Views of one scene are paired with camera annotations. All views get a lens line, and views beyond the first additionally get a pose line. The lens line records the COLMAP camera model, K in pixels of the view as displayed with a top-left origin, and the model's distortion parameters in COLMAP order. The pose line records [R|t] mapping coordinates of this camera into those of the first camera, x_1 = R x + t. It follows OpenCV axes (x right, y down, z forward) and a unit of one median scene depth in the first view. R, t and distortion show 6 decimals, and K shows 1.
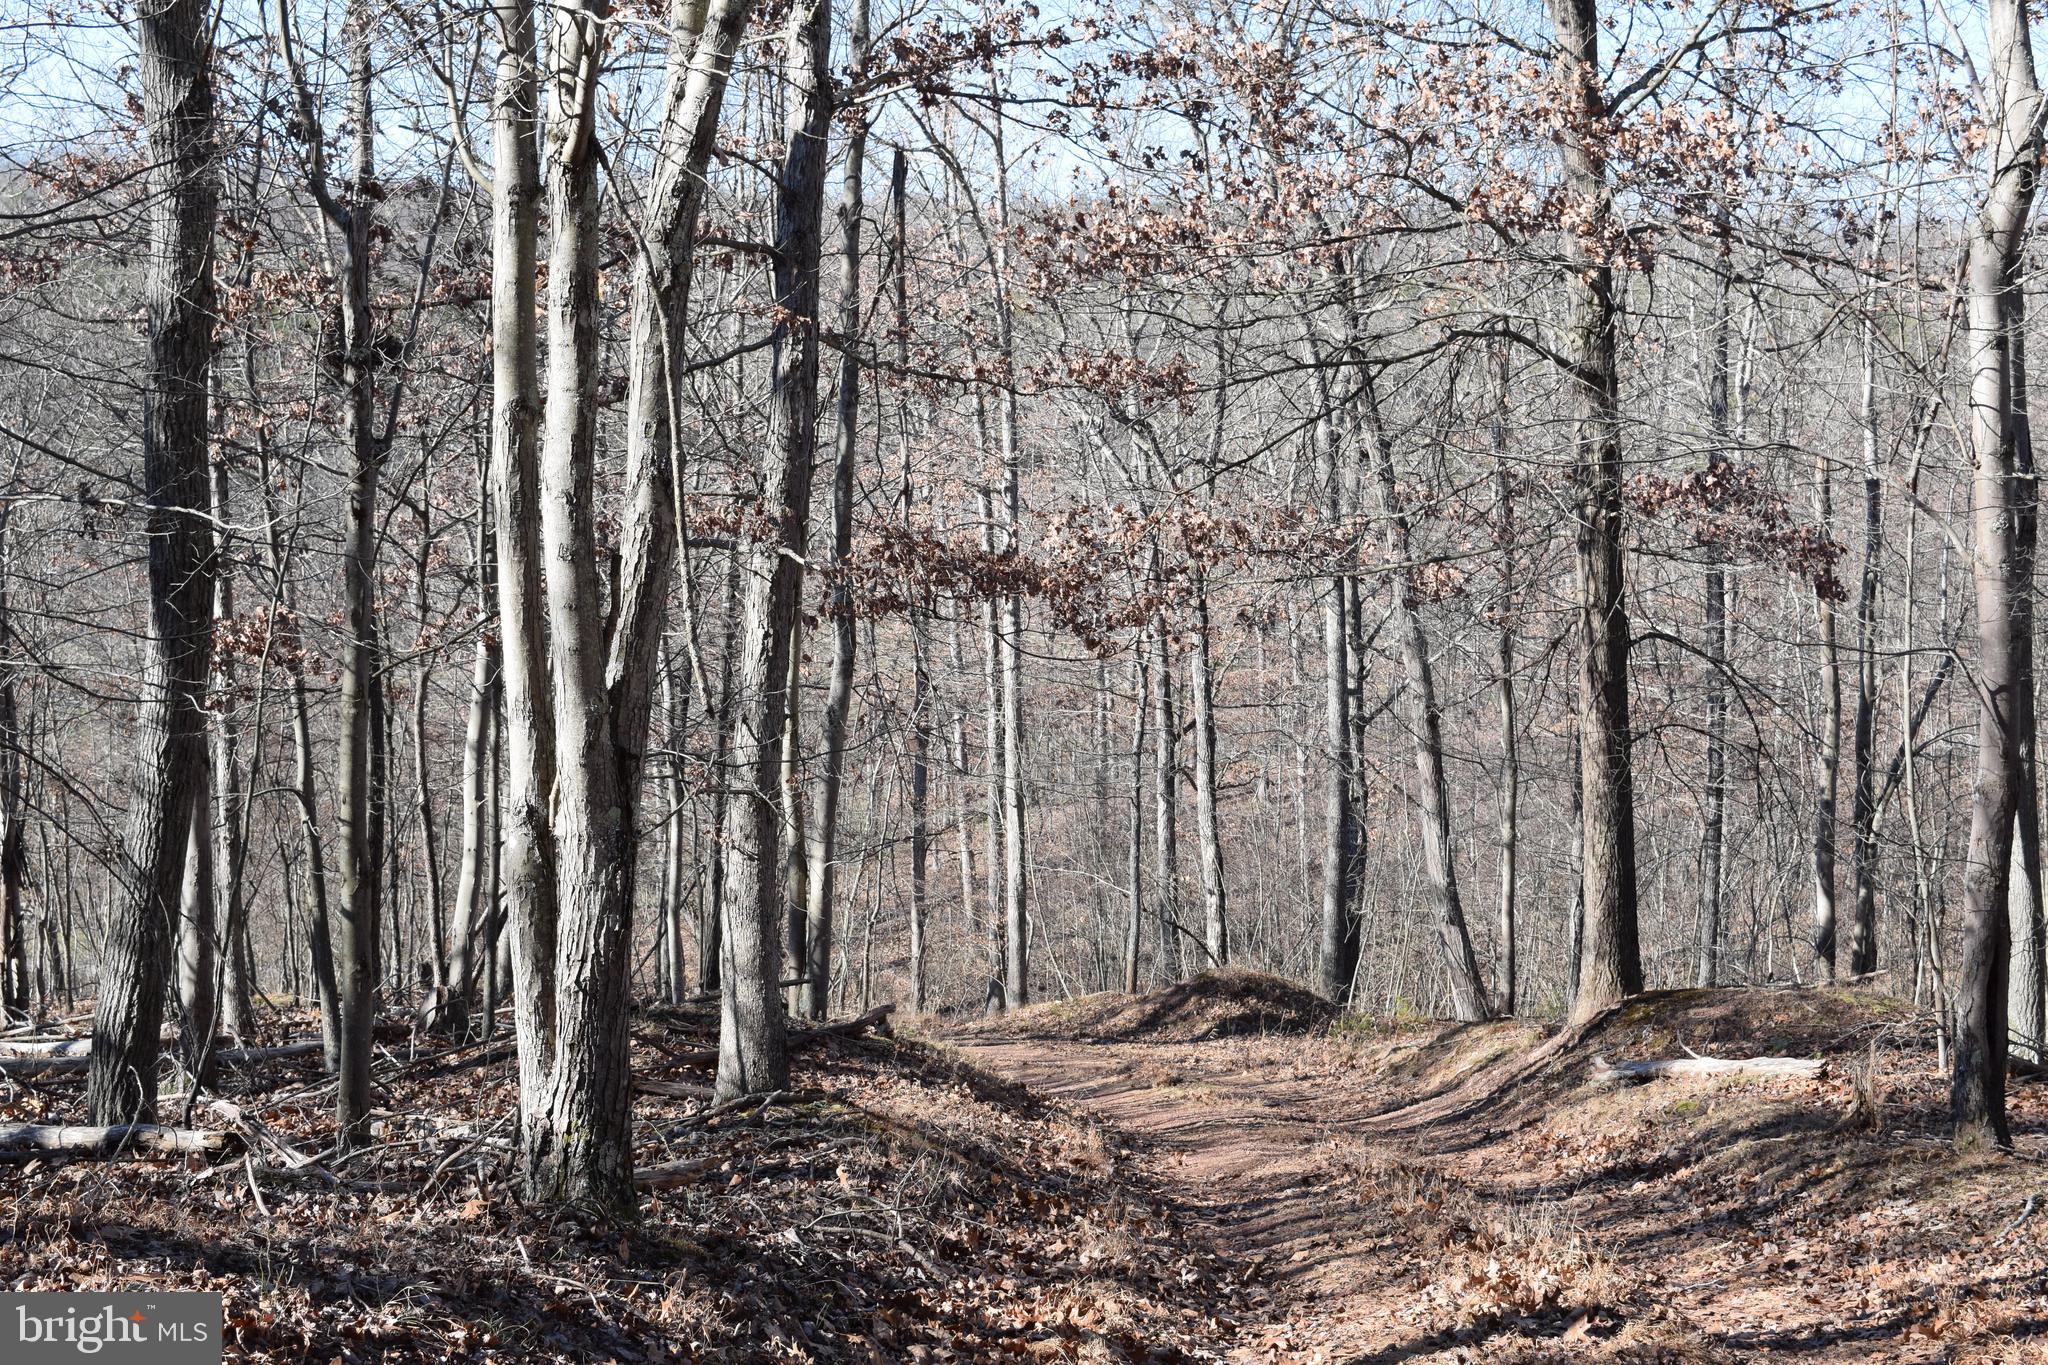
lens RADIAL K [[3025.2, 0, 1024.4], [0, 3025.2, 682.5], [0, 0, 1]] dist [-0.021881, 0.000000]
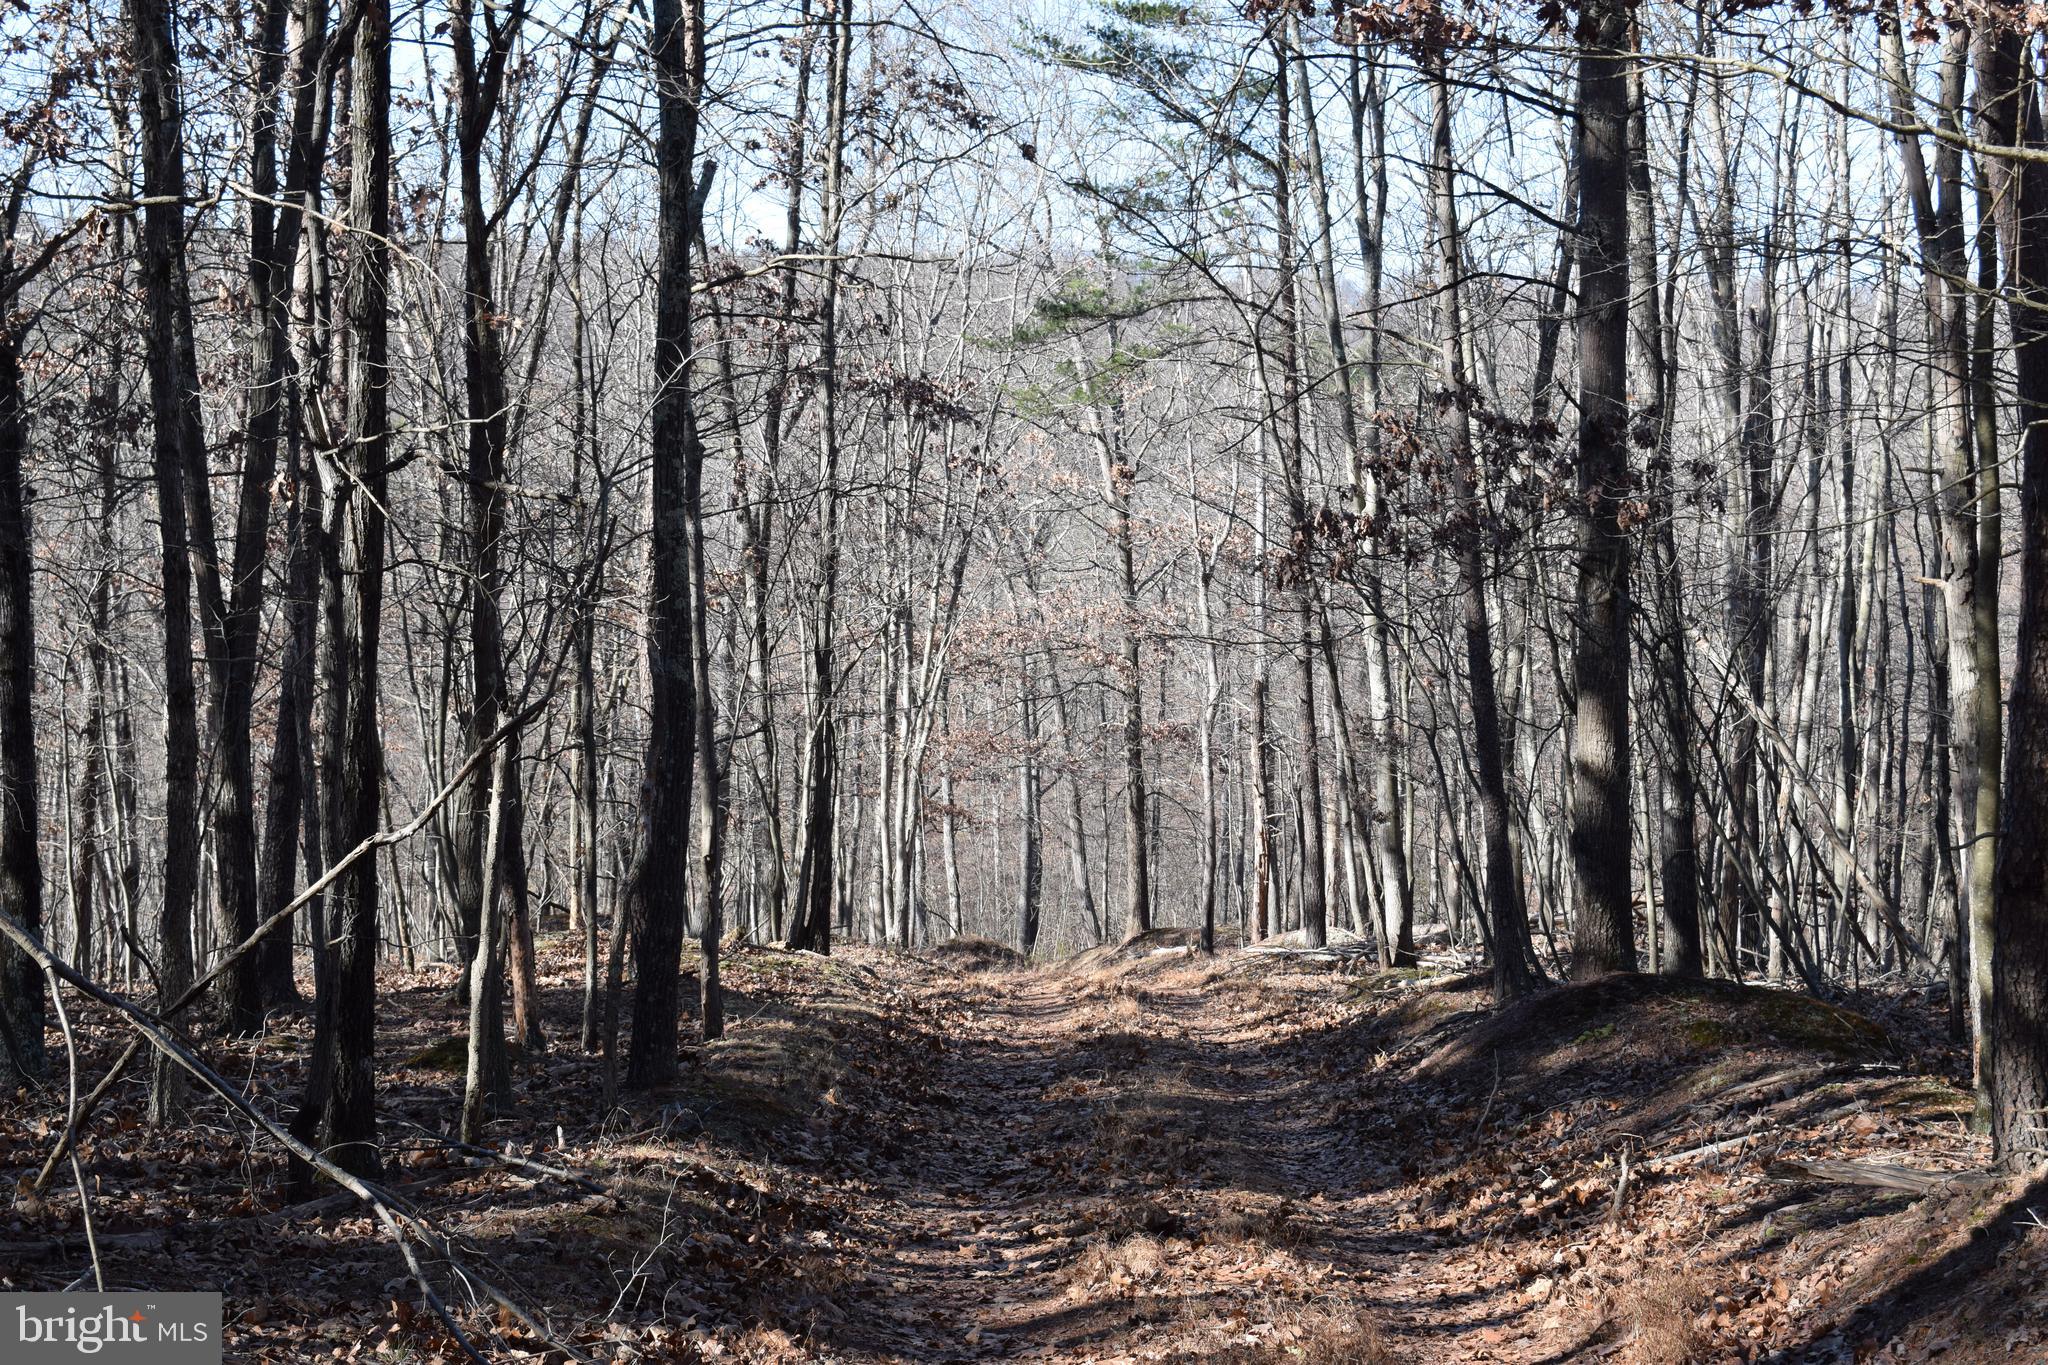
lens RADIAL K [[3025.2, 0, 1024.2], [0, 3025.2, 682.7], [0, 0, 1]] dist [-0.021881, 0.000000]
pose [[0.994722, -0.011327, 0.101975, -0.080021], [0.011272, 0.999936, 0.001123, -0.058457], [-0.101982, 0.000033, 0.994786, -0.790071]]
